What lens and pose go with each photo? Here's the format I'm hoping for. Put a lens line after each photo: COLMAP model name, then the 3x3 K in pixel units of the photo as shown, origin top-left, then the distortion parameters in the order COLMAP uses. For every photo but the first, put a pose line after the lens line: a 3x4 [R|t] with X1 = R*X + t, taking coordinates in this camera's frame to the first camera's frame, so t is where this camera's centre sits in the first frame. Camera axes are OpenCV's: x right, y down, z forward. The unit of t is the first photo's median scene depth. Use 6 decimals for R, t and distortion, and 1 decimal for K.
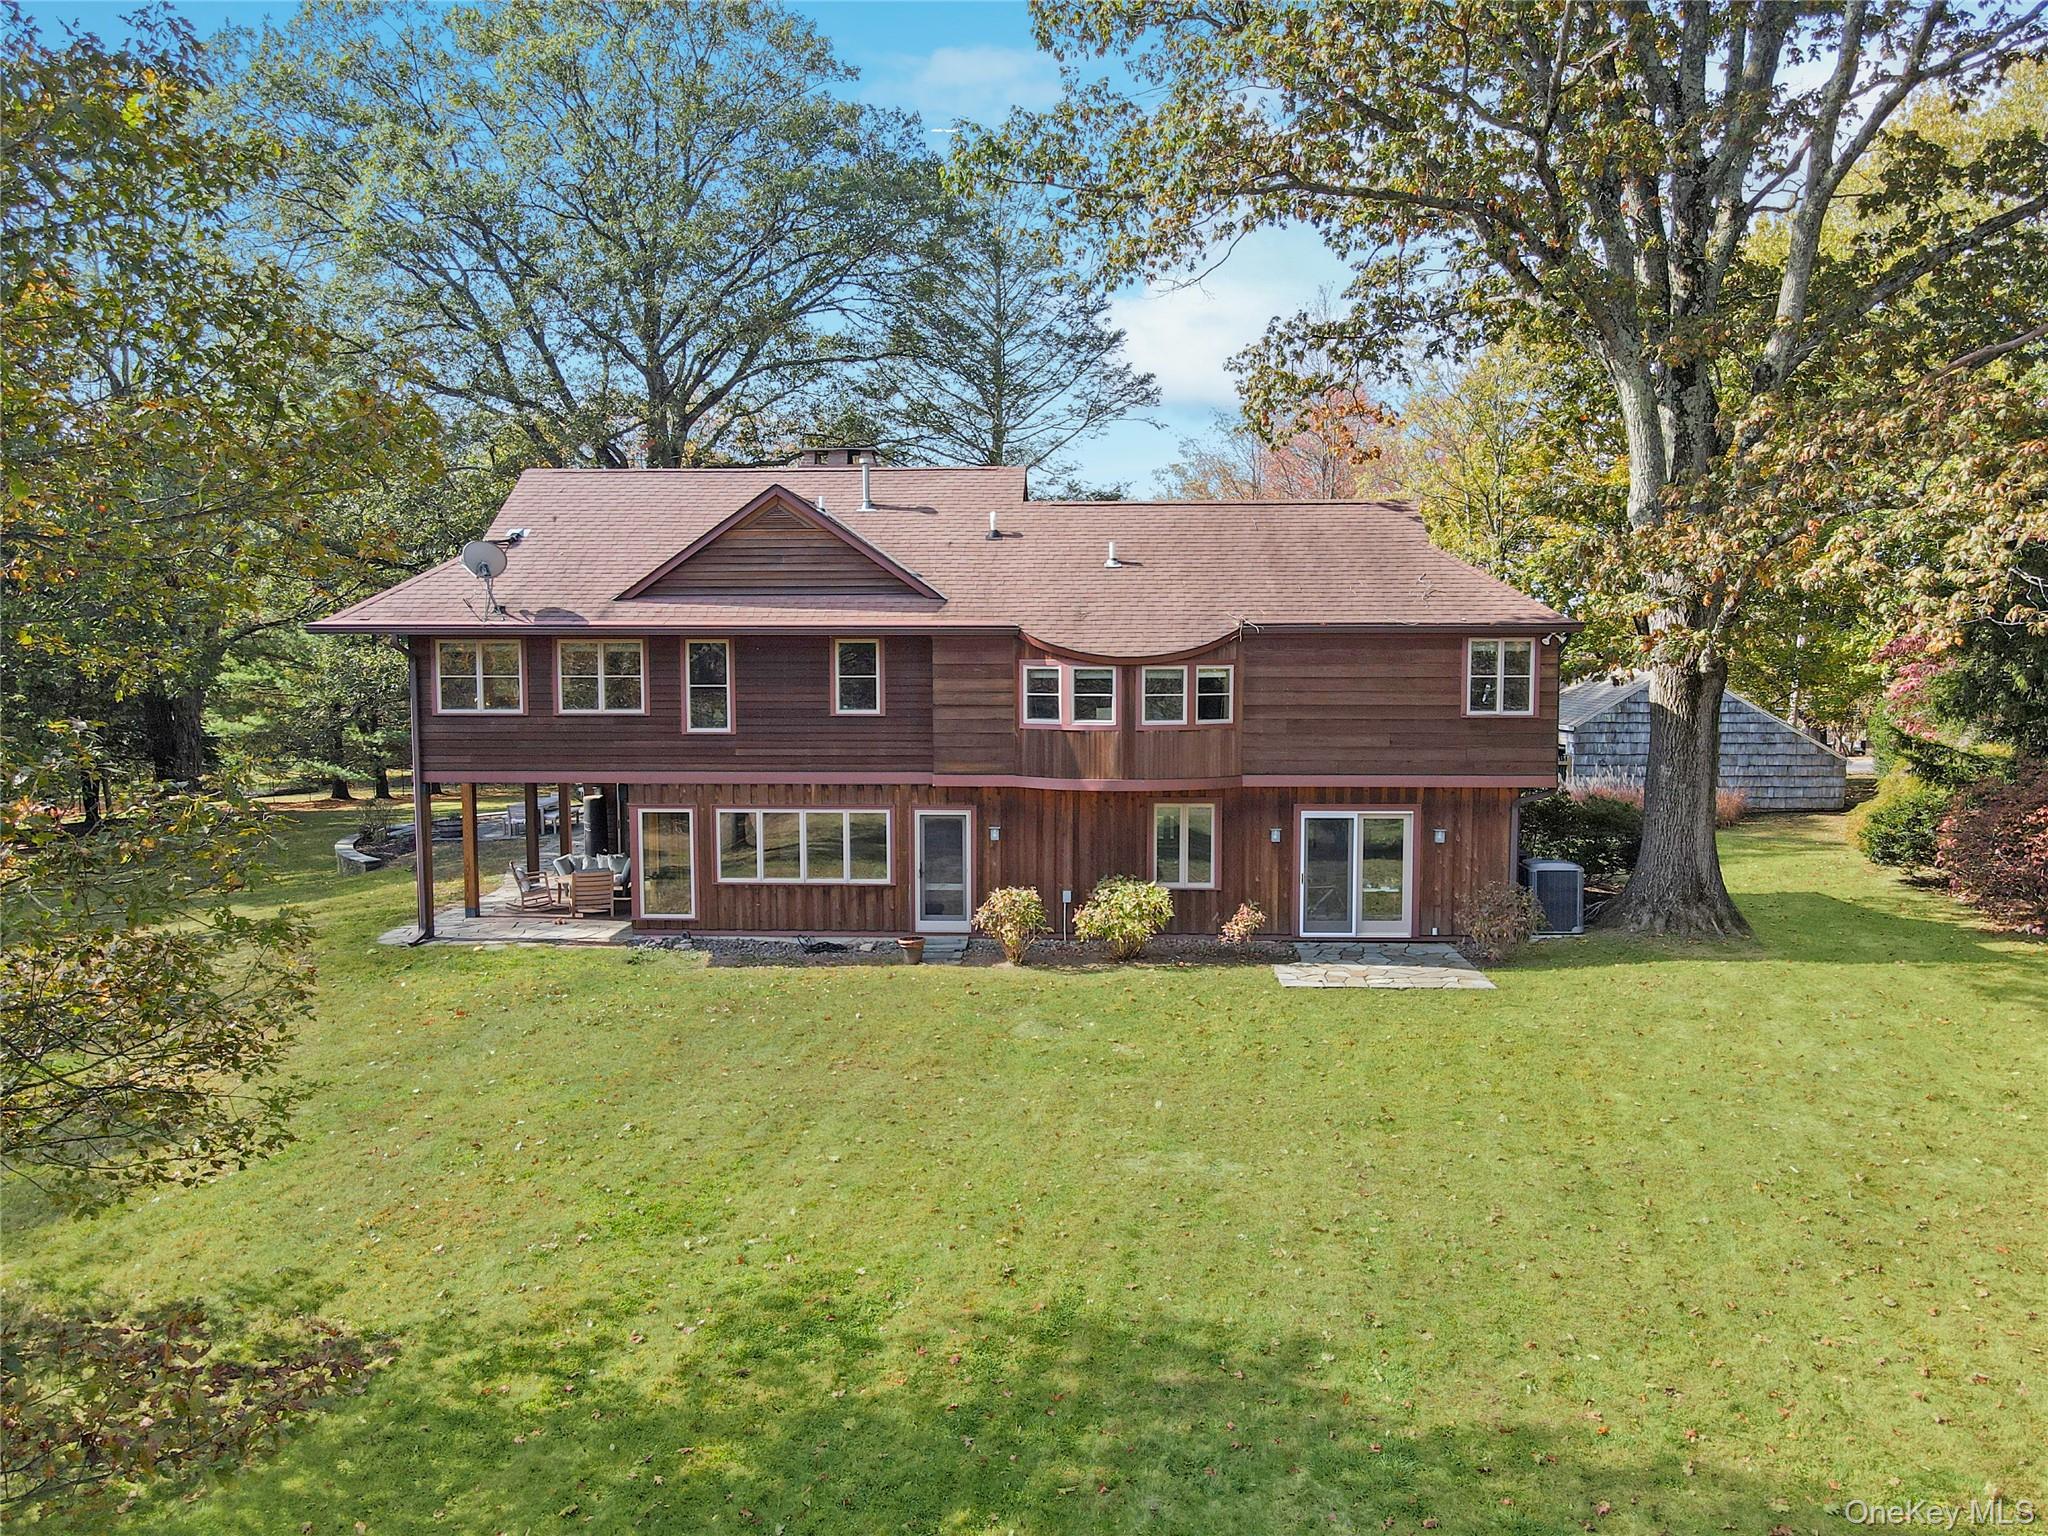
lens RADIAL K [[1419.7, 0, 1024.0], [0, 1419.7, 768.0], [0, 0, 1]] dist [-0.001186, -0.000046]
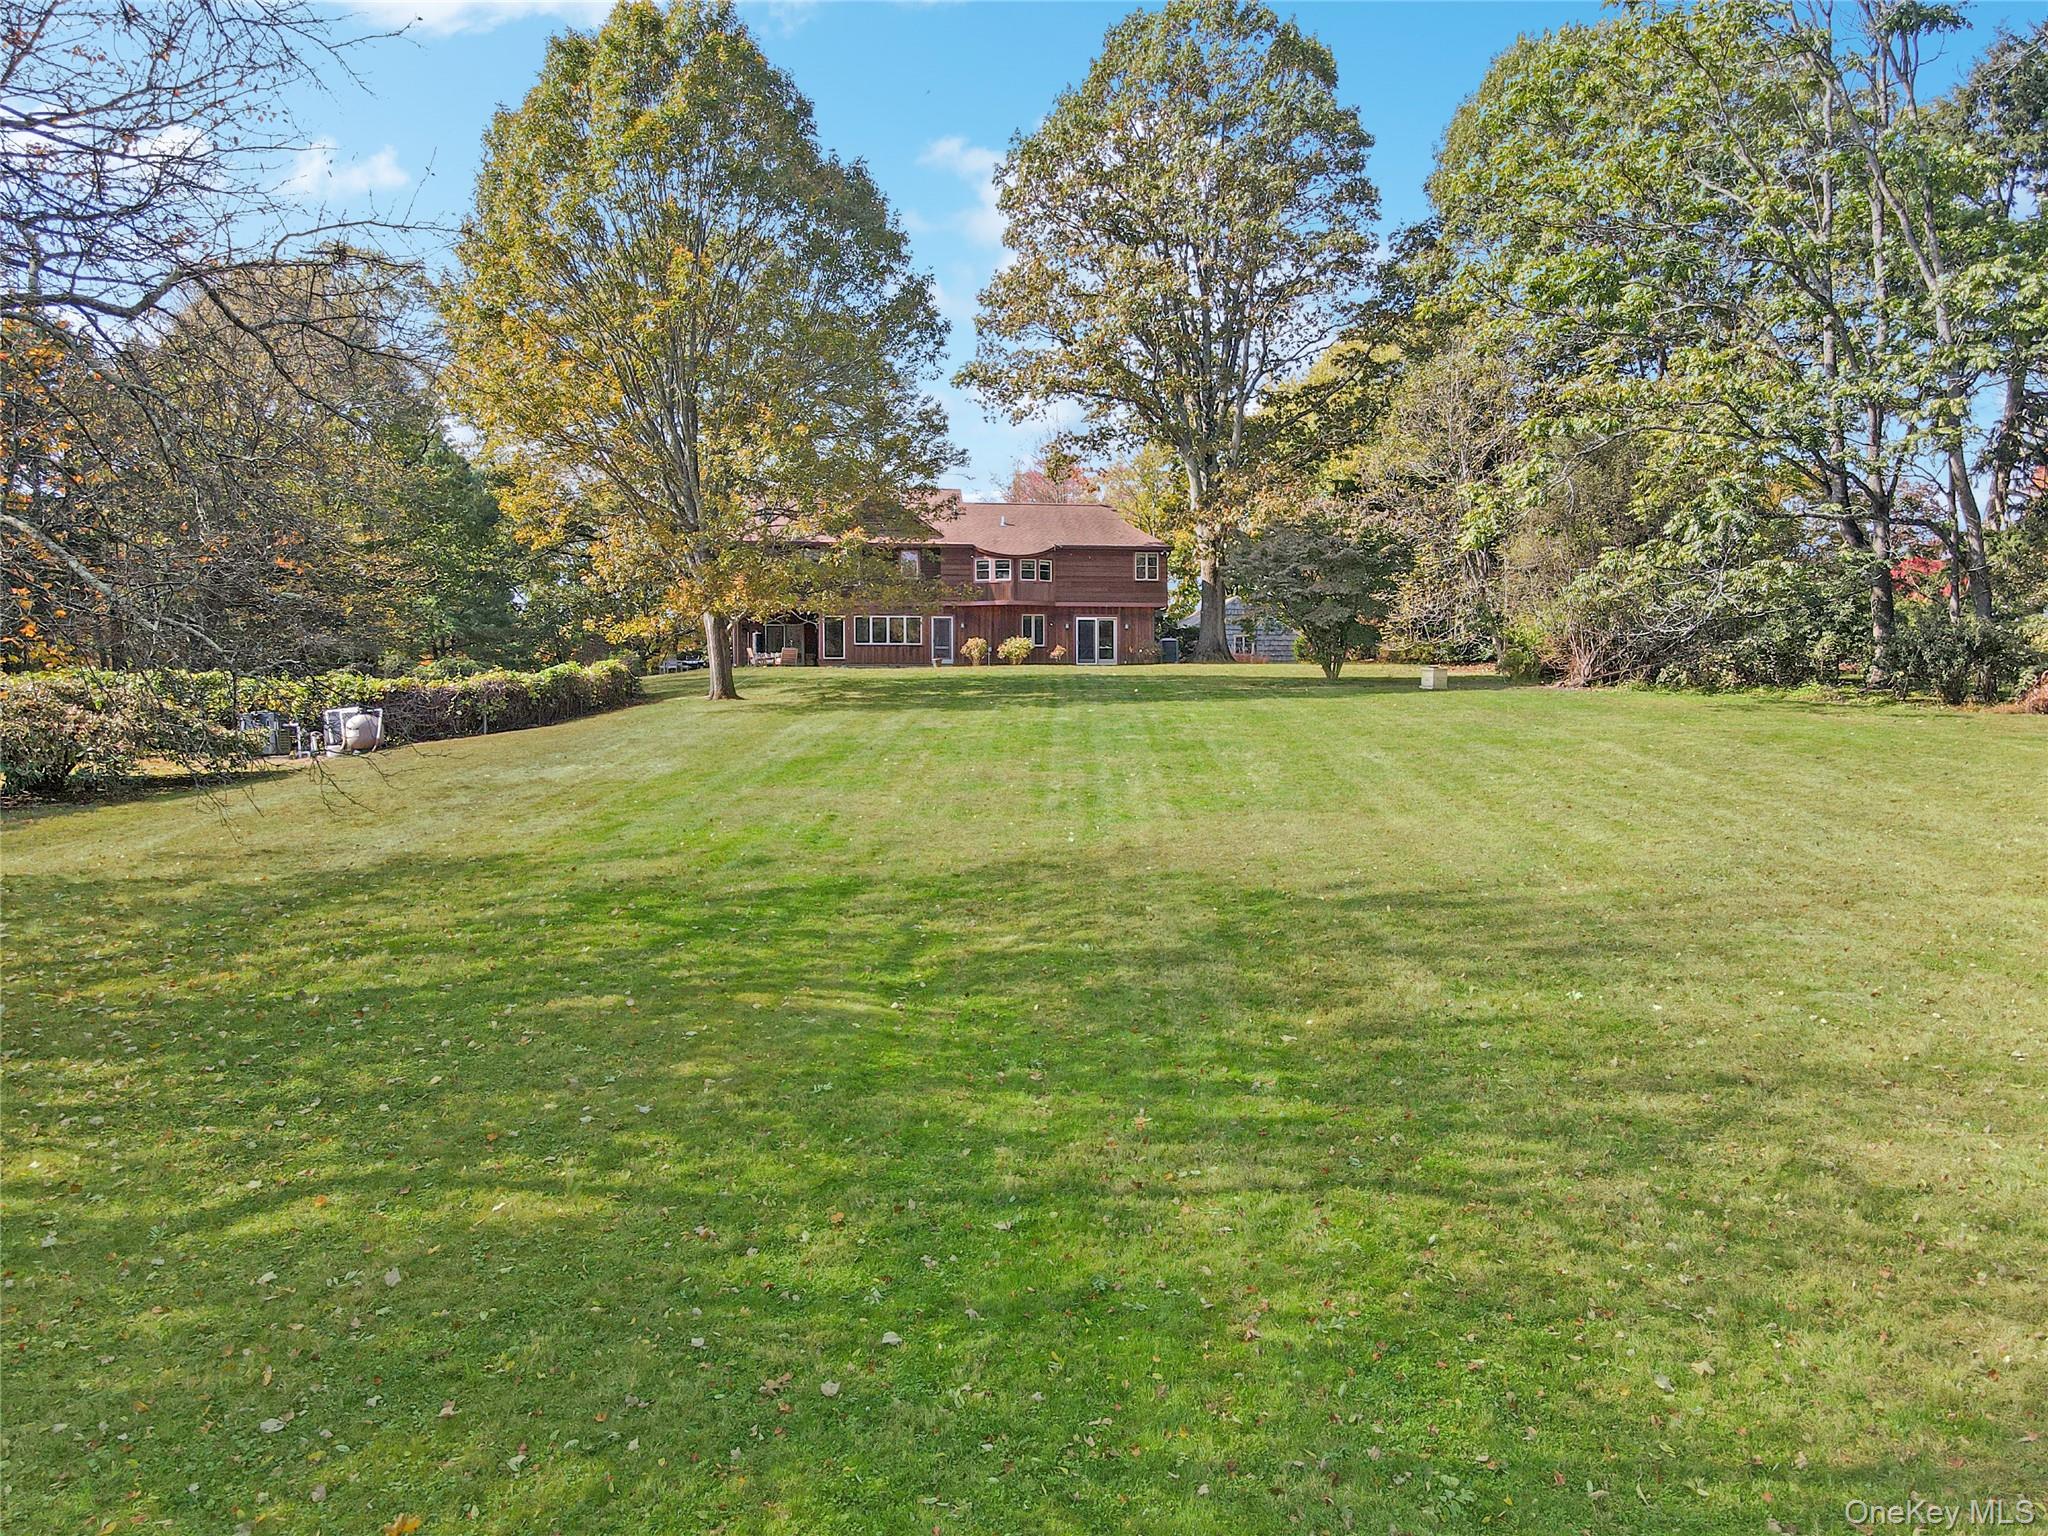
lens RADIAL K [[1419.7, 0, 1024.0], [0, 1419.7, 768.0], [0, 0, 1]] dist [-0.001186, -0.000046]
pose [[0.978298, -0.011078, 0.206908, -0.467163], [0.020317, 0.998886, -0.042583, 0.435611], [-0.206206, 0.045863, 0.977433, -1.611820]]
